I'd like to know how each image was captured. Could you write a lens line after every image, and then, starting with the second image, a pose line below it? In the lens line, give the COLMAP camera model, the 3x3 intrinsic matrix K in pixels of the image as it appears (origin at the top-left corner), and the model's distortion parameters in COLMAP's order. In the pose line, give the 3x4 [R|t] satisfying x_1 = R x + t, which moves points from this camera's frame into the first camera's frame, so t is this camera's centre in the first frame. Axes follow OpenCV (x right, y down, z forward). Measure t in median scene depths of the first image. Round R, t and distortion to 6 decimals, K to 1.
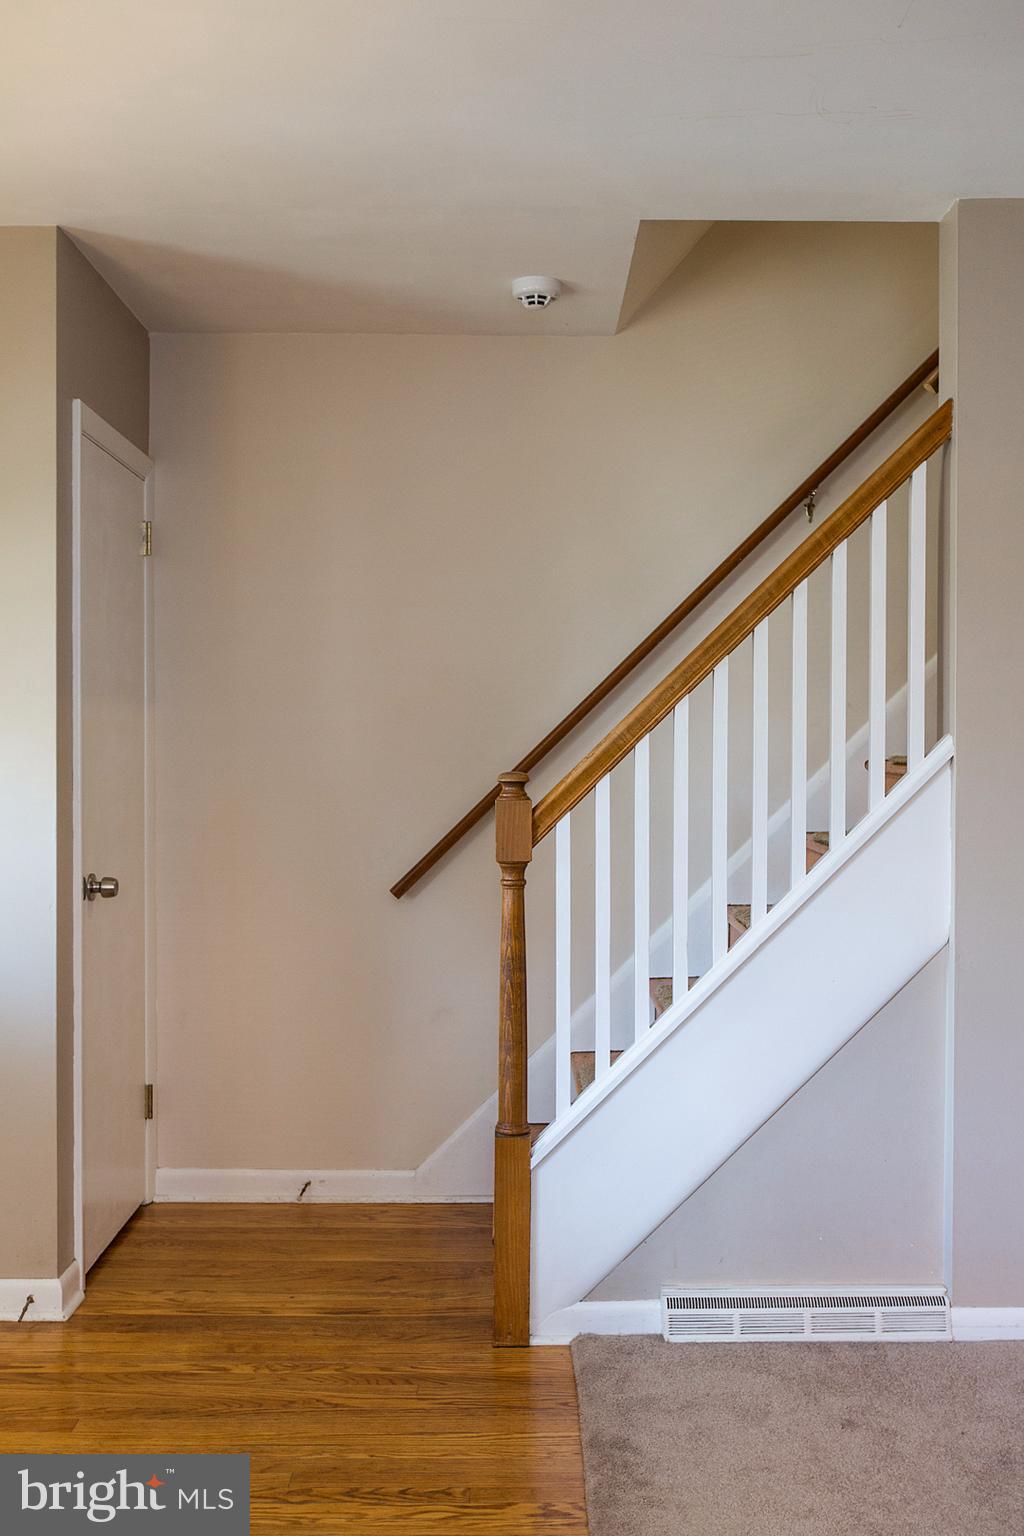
lens RADIAL K [[1479.9, 0, 512.3], [0, 1479.9, 768.7], [0, 0, 1]] dist [-0.003493, 0.000000]
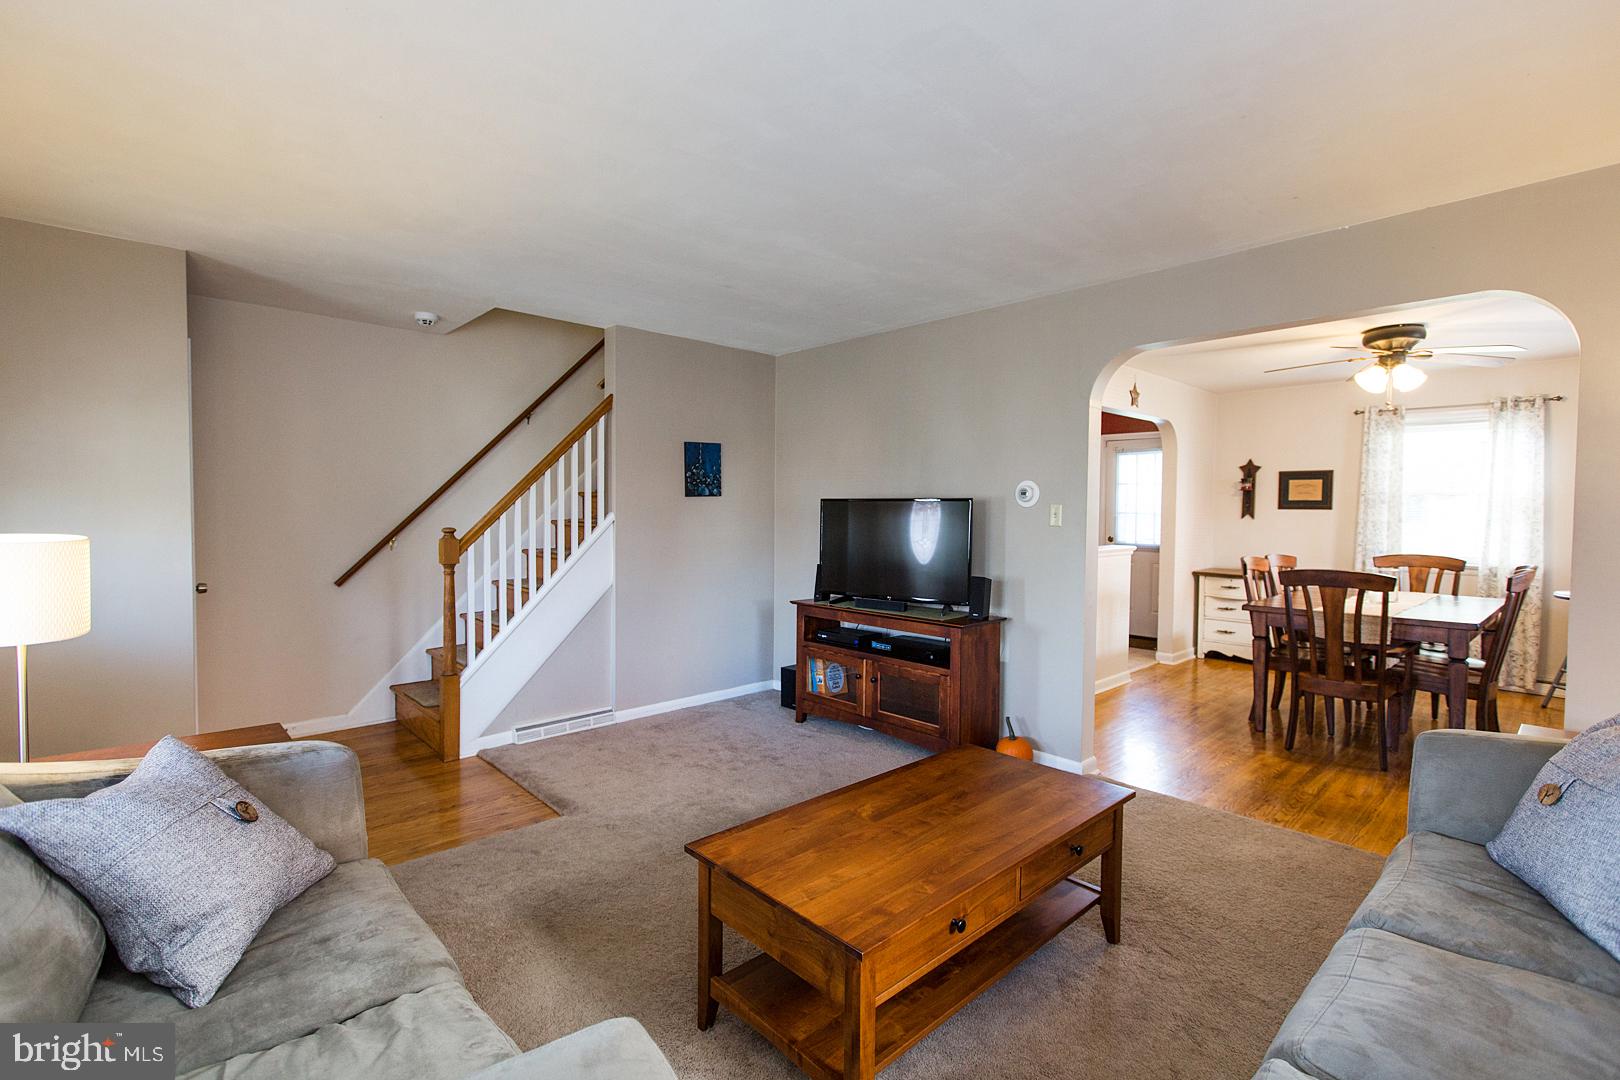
lens RADIAL K [[748.4, 0, 799.0], [0, 748.4, 536.4], [0, 0, 1]] dist [0.008811, -0.003083]
pose [[0.734046, -0.019474, 0.678820, -0.417776], [0.003963, 0.999695, 0.024393, -0.010408], [-0.679088, -0.015215, 0.733899, -0.301121]]
